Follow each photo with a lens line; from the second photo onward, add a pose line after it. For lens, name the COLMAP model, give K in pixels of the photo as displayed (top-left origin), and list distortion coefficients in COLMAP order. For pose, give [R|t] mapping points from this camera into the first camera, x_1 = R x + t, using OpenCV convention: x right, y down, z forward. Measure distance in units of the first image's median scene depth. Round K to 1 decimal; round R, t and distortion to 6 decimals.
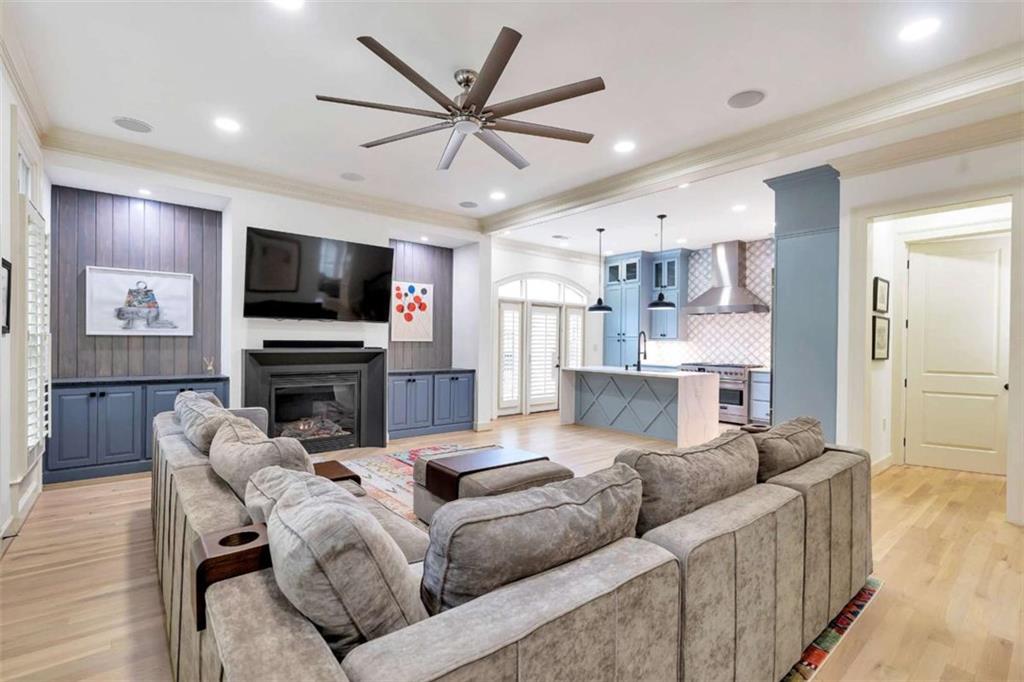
lens RADIAL K [[468.5, 0, 513.4], [0, 468.5, 342.2], [0, 0, 1]] dist [-0.012915, 0.006425]
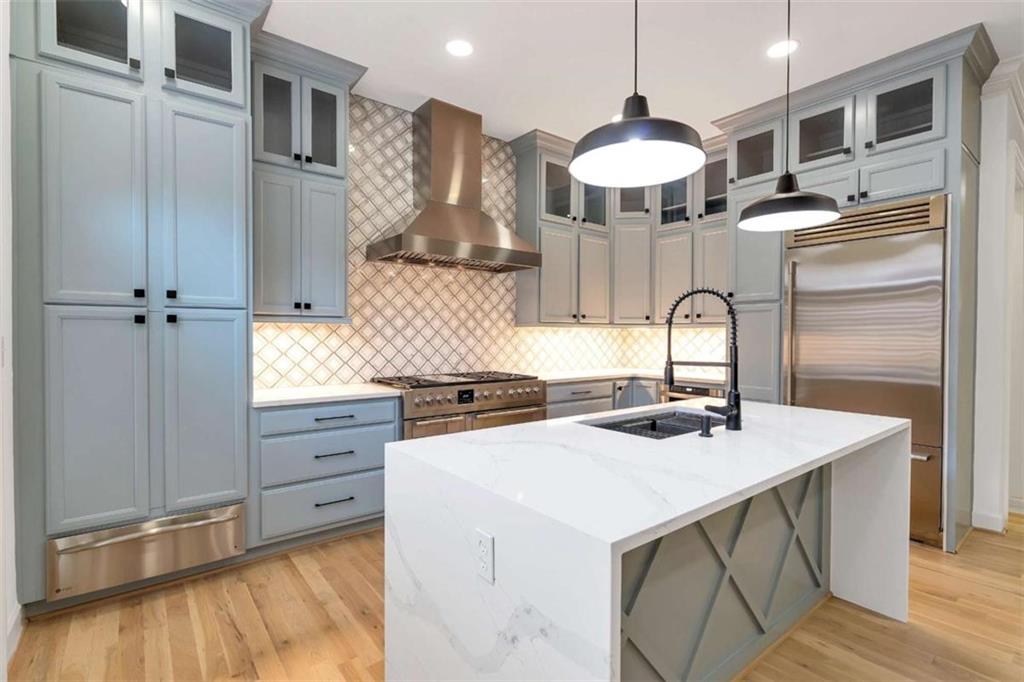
lens RADIAL K [[477.5, 0, 512.0], [0, 477.5, 341.0], [0, 0, 1]] dist [0.000171, 0.000865]
pose [[0.020589, -0.025055, 0.999474, -0.018882], [-0.001567, 0.999684, 0.025092, 0.001363], [-0.999787, -0.002083, 0.020543, 1.050084]]
